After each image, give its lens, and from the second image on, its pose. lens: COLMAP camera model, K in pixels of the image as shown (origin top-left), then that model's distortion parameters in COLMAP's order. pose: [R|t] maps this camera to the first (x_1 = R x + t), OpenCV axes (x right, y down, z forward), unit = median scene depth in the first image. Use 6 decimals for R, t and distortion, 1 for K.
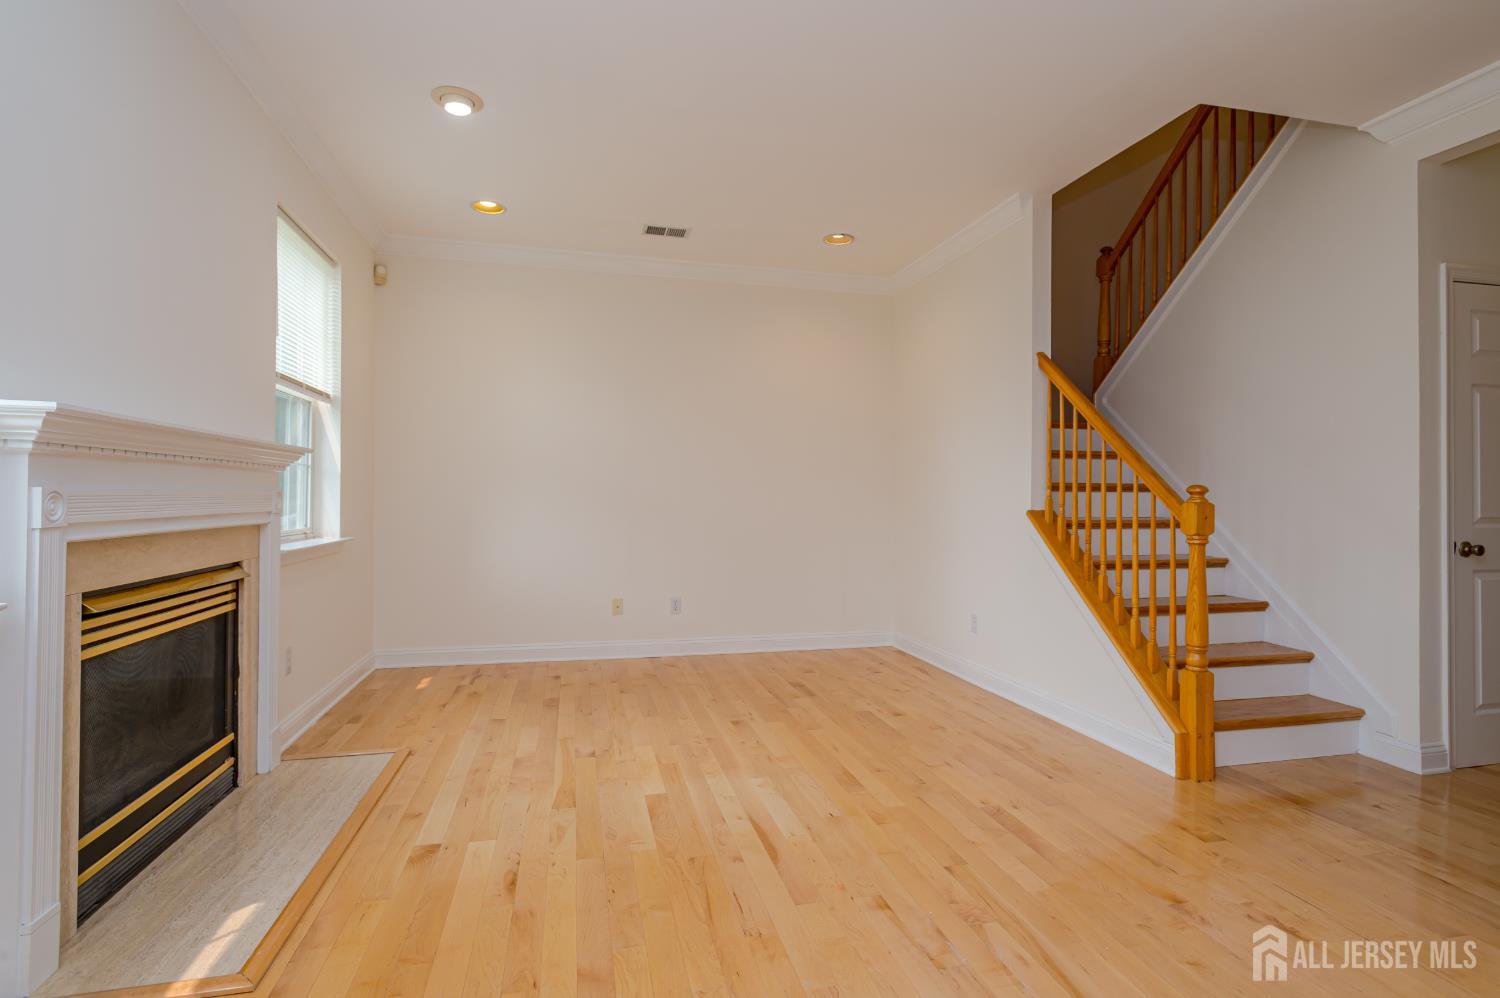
lens RADIAL K [[732.9, 0, 743.0], [0, 732.9, 496.2], [0, 0, 1]] dist [-0.015660, -0.002465]
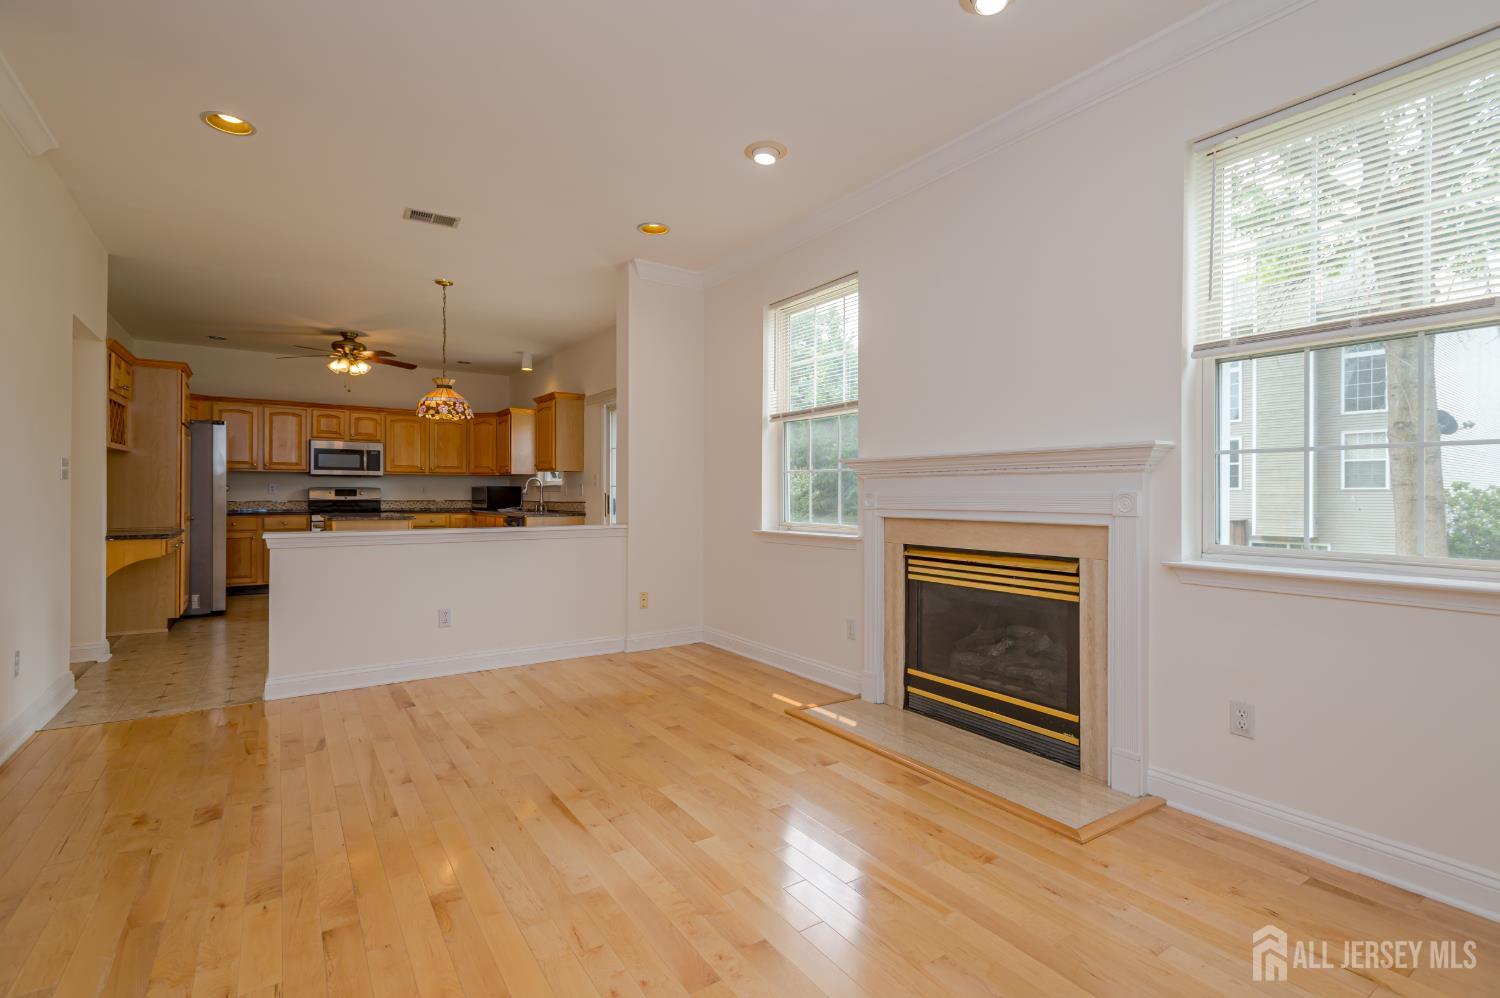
lens RADIAL K [[705.7, 0, 751.8], [0, 705.7, 495.3], [0, 0, 1]] dist [0.011929, 0.000348]
pose [[-0.936684, -0.009345, -0.350050, 0.126269], [-0.010201, 0.999948, 0.000599, 0.001998], [0.350026, 0.004132, -0.936731, 1.857039]]
